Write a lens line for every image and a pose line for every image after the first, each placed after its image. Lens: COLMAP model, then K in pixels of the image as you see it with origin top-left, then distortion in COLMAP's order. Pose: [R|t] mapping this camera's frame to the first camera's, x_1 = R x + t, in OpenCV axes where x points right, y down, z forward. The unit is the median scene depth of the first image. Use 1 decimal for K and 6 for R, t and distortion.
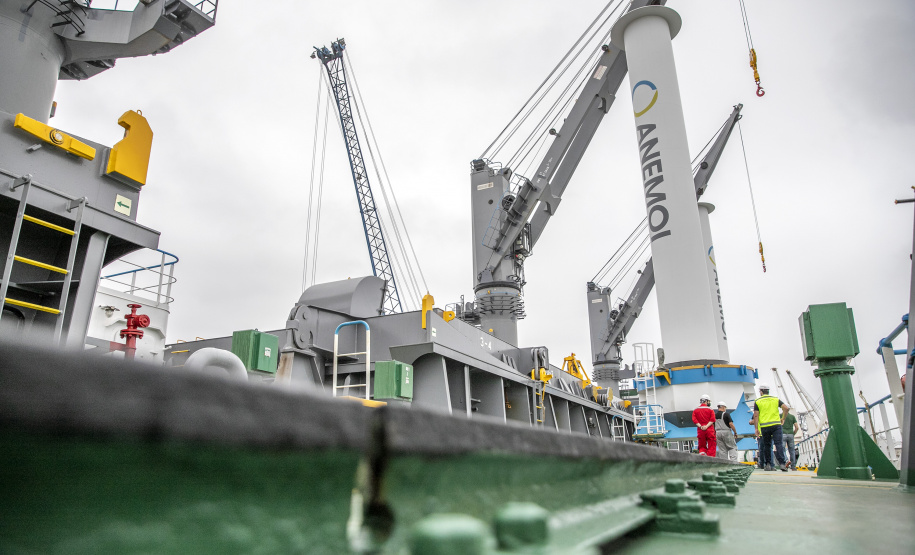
lens RADIAL K [[622.2, 0, 457.5], [0, 622.2, 277.5], [0, 0, 1]] dist [-0.048942, 0.002431]
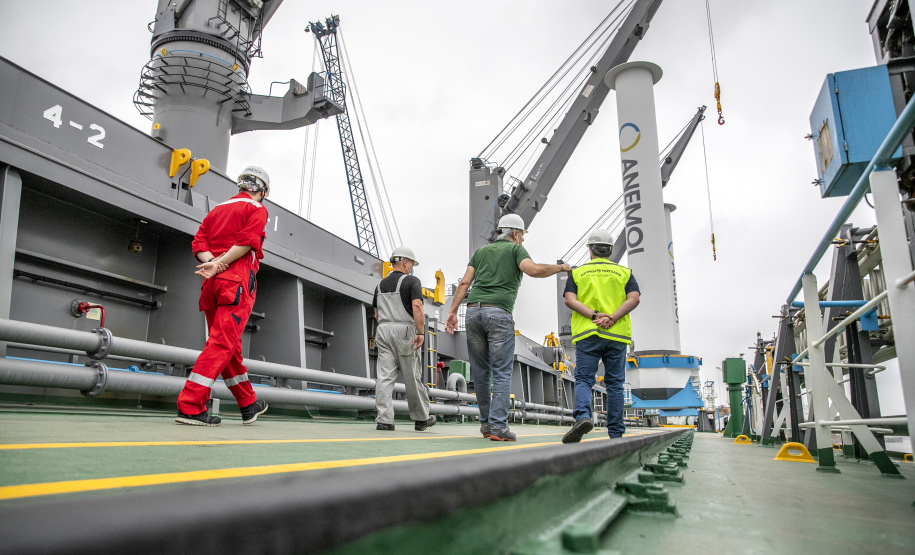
lens RADIAL K [[622.2, 0, 457.5], [0, 622.2, 277.5], [0, 0, 1]] dist [-0.048942, 0.002431]
pose [[0.996776, 0.040422, 0.069314, -0.072964], [-0.045020, 0.996796, 0.066109, -0.046894], [-0.066420, -0.069016, 0.995402, -0.148068]]
